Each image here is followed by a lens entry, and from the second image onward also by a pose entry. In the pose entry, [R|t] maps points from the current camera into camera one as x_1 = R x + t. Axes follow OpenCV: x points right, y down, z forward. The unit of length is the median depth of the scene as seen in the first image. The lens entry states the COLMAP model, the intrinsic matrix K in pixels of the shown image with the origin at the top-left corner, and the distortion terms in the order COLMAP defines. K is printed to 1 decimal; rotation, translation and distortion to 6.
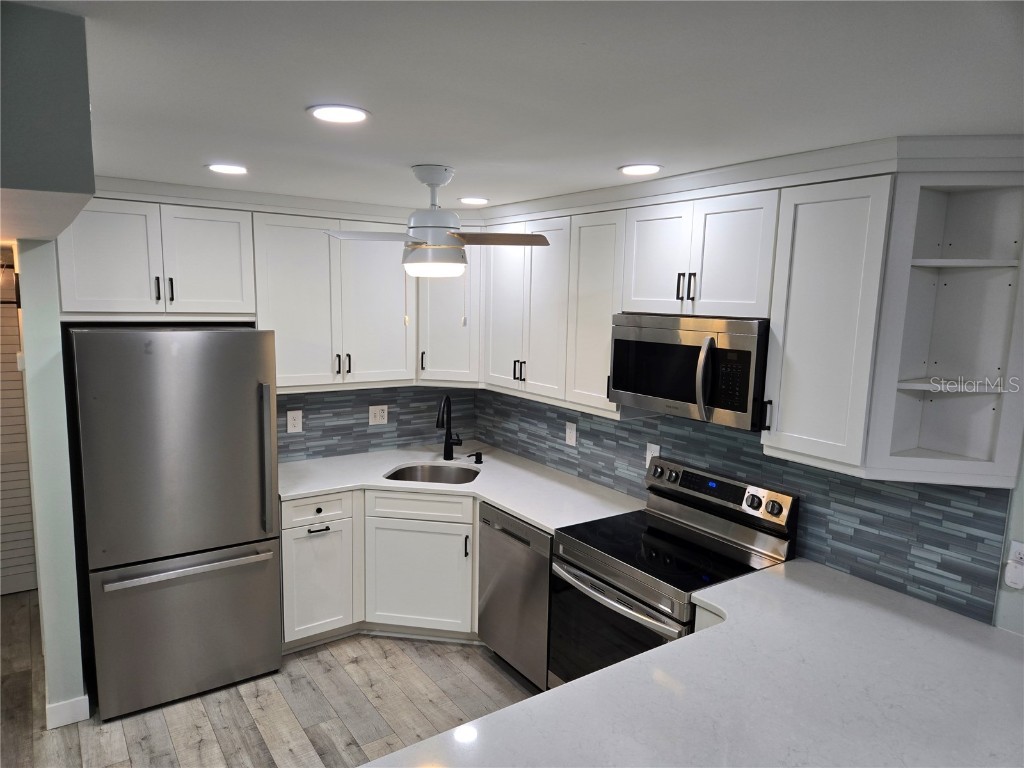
lens RADIAL K [[682.6, 0, 515.3], [0, 682.6, 395.6], [0, 0, 1]] dist [0.085554, -0.073667]
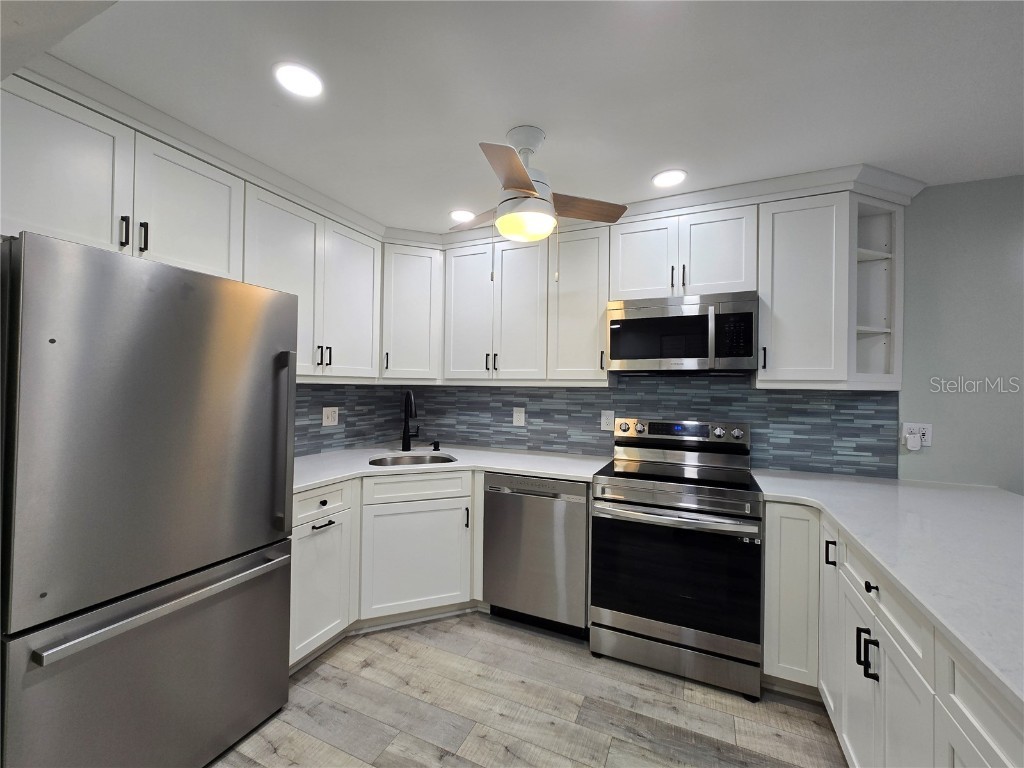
lens RADIAL K [[416.1, 0, 512.0], [0, 416.1, 384.0], [0, 0, 1]] dist [0.001144, 0.000523]
pose [[0.856638, -0.005151, 0.515892, -0.348775], [0.082033, 0.988589, -0.126345, 0.099288], [-0.509354, 0.150552, 0.847285, 0.373445]]
